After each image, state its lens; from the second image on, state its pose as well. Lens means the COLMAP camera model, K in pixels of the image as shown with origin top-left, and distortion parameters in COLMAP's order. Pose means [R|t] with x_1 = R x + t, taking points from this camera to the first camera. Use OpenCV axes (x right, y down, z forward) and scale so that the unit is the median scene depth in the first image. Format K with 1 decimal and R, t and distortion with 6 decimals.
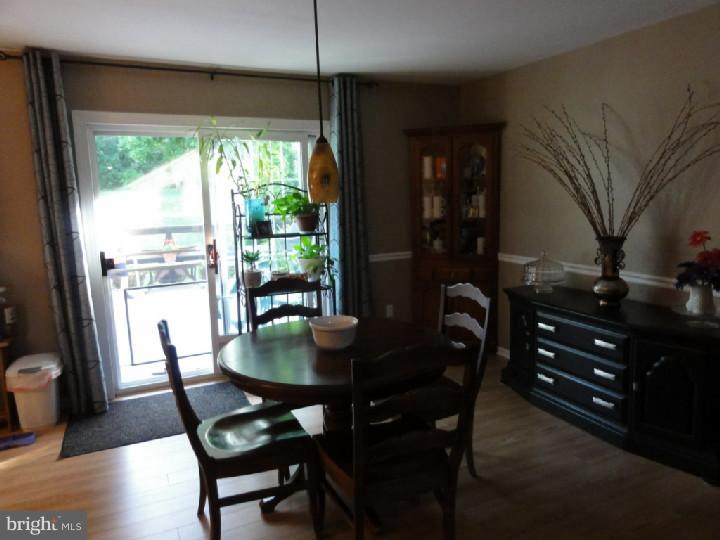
lens RADIAL K [[513.2, 0, 372.2], [0, 513.2, 269.7], [0, 0, 1]] dist [0.001580, -0.001466]
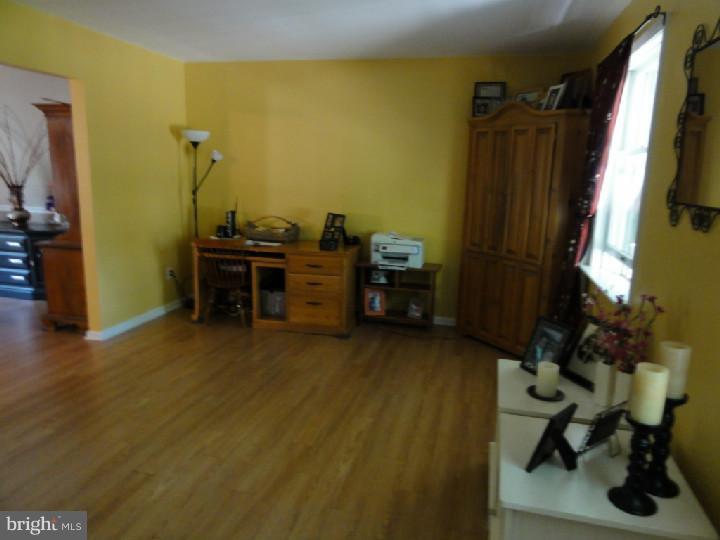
lens RADIAL K [[513.2, 0, 372.2], [0, 513.2, 269.7], [0, 0, 1]] dist [0.001580, -0.001466]
pose [[0.618417, -0.109019, 0.778251, -0.163696], [0.070124, 0.994035, 0.083524, 0.157409], [-0.782715, 0.002921, 0.622373, -1.004250]]
